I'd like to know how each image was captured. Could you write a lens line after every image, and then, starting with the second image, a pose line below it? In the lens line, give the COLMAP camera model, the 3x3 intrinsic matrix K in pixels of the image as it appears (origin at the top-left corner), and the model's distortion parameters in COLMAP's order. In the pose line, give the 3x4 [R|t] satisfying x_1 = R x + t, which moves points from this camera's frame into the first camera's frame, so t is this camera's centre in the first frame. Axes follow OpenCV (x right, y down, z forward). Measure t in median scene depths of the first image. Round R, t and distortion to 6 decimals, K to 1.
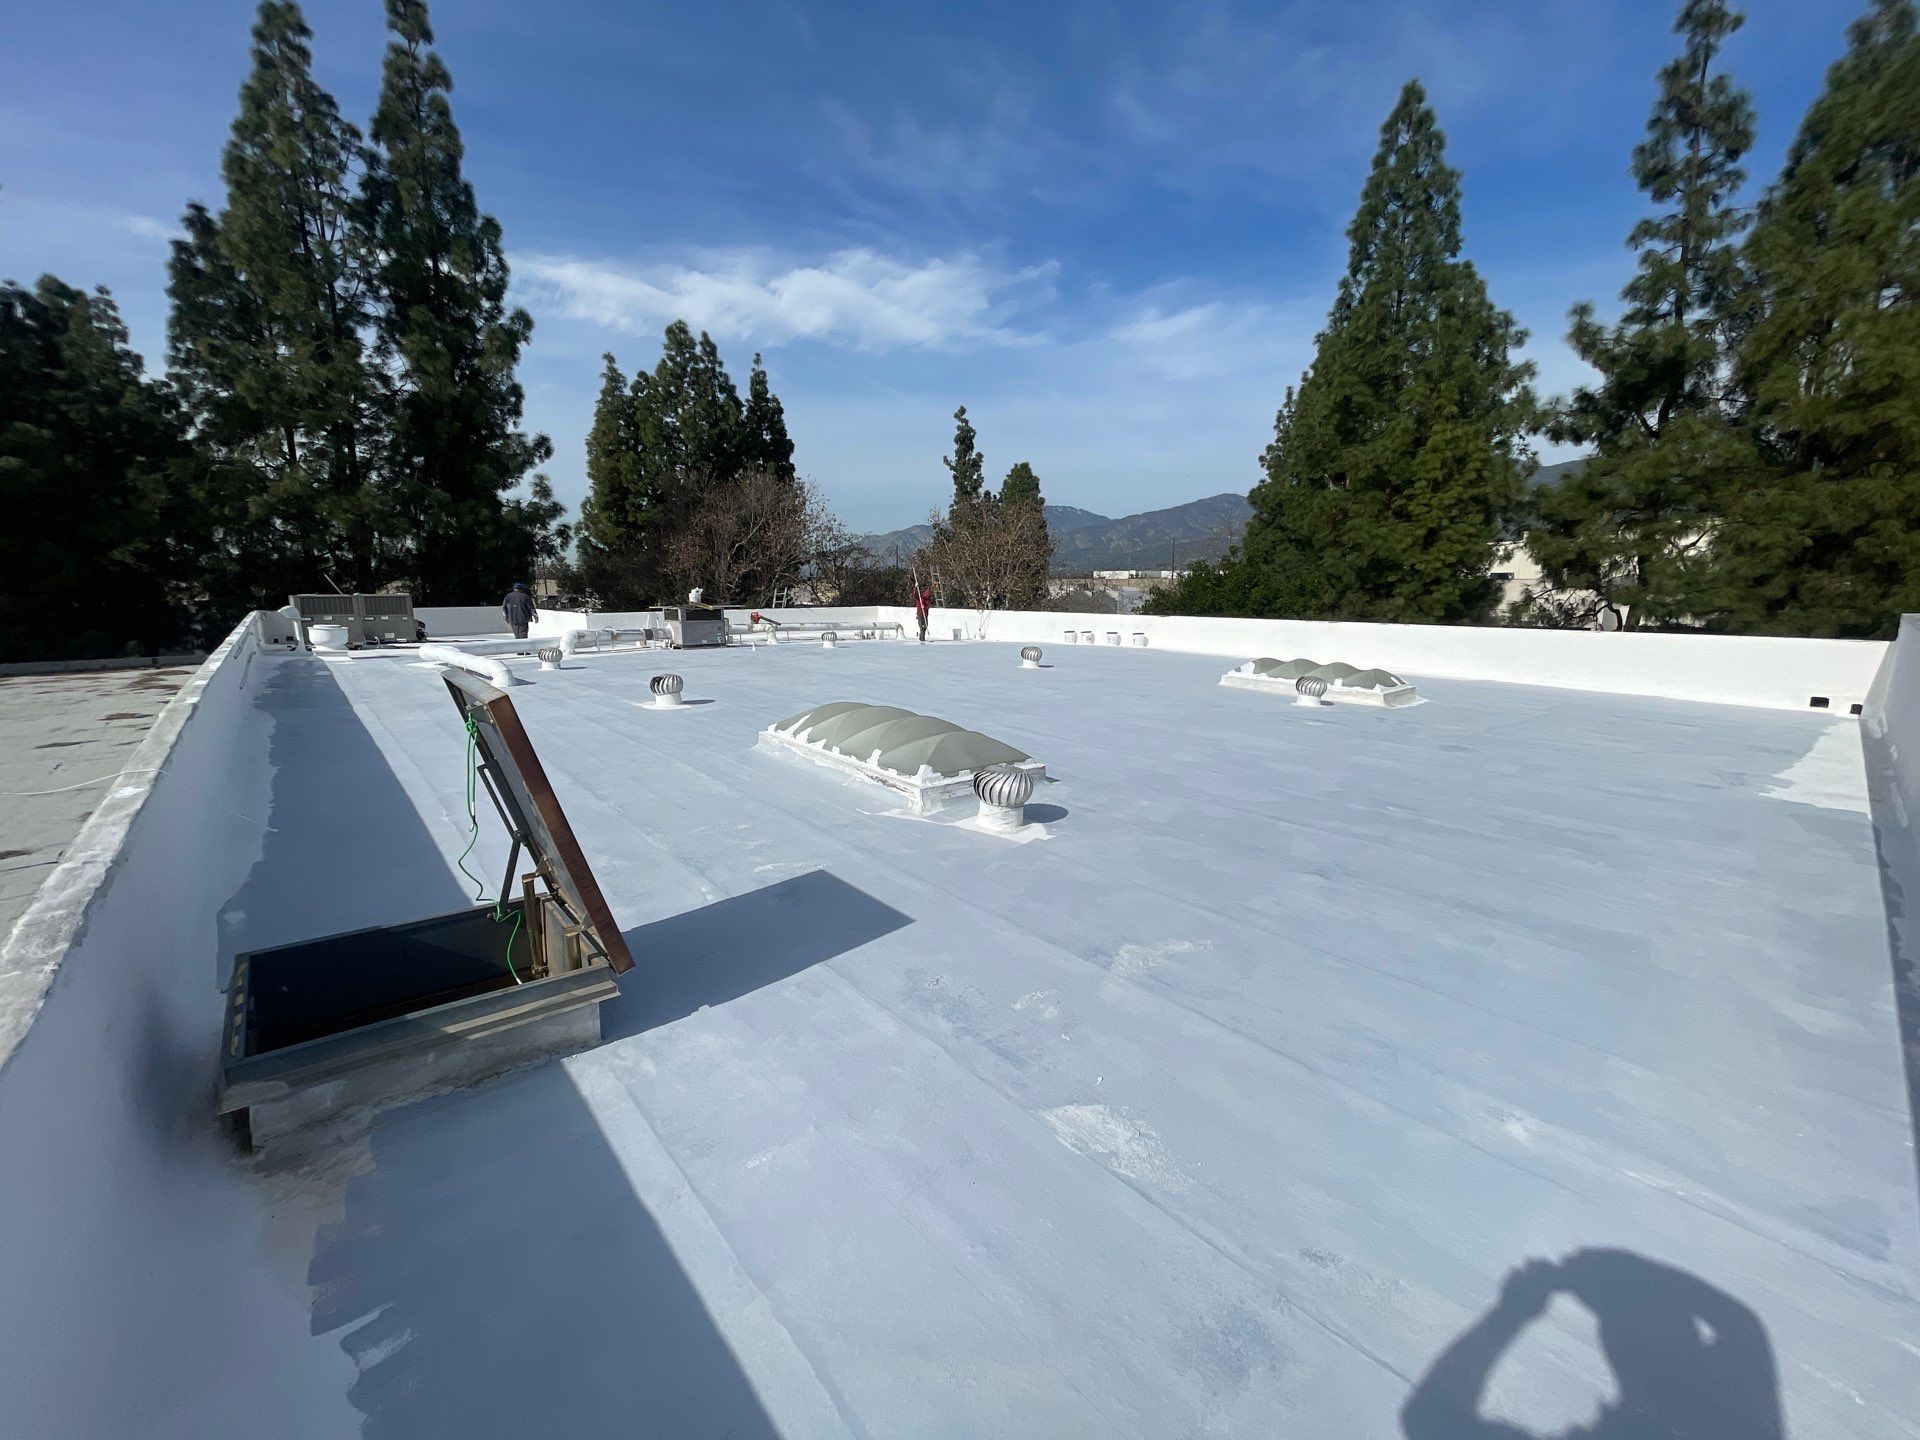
lens RADIAL K [[781.2, 0, 959.2], [0, 781.2, 729.5], [0, 0, 1]] dist [-0.000242, -0.000170]
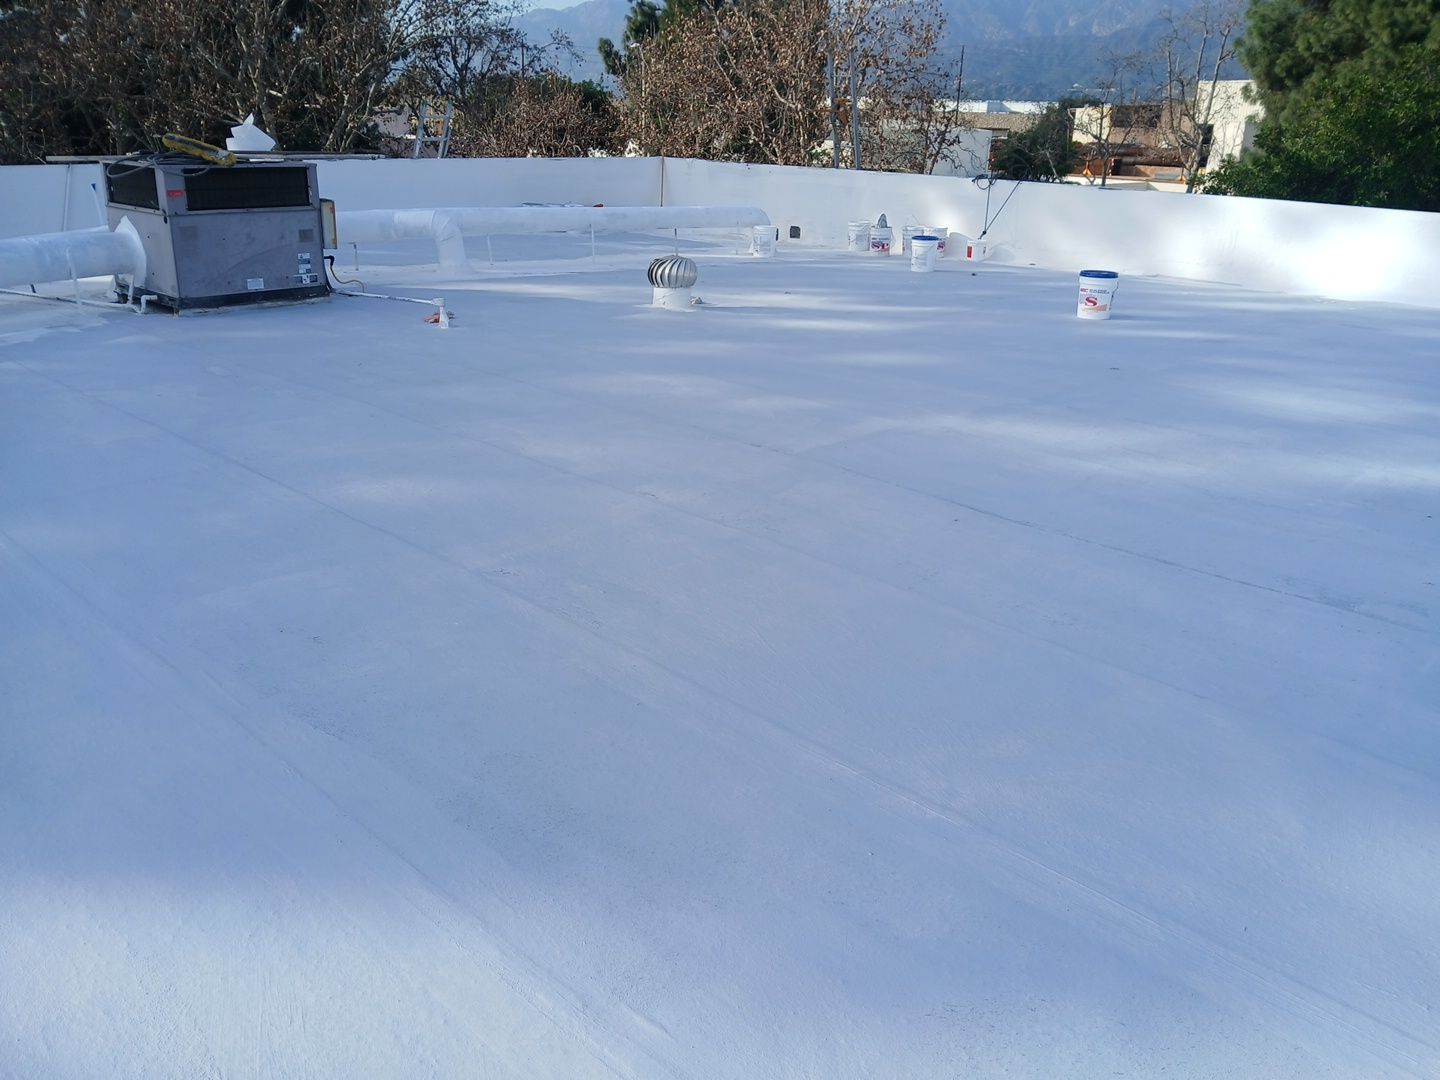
lens RADIAL K [[1107.1, 0, 720.0], [0, 1107.1, 540.0], [0, 0, 1]] dist [0.002718, -0.002427]
pose [[0.994038, -0.005670, 0.108886, -0.135344], [-0.014444, 0.982998, 0.183047, -0.065591], [-0.108073, -0.183529, 0.977056, 0.379795]]
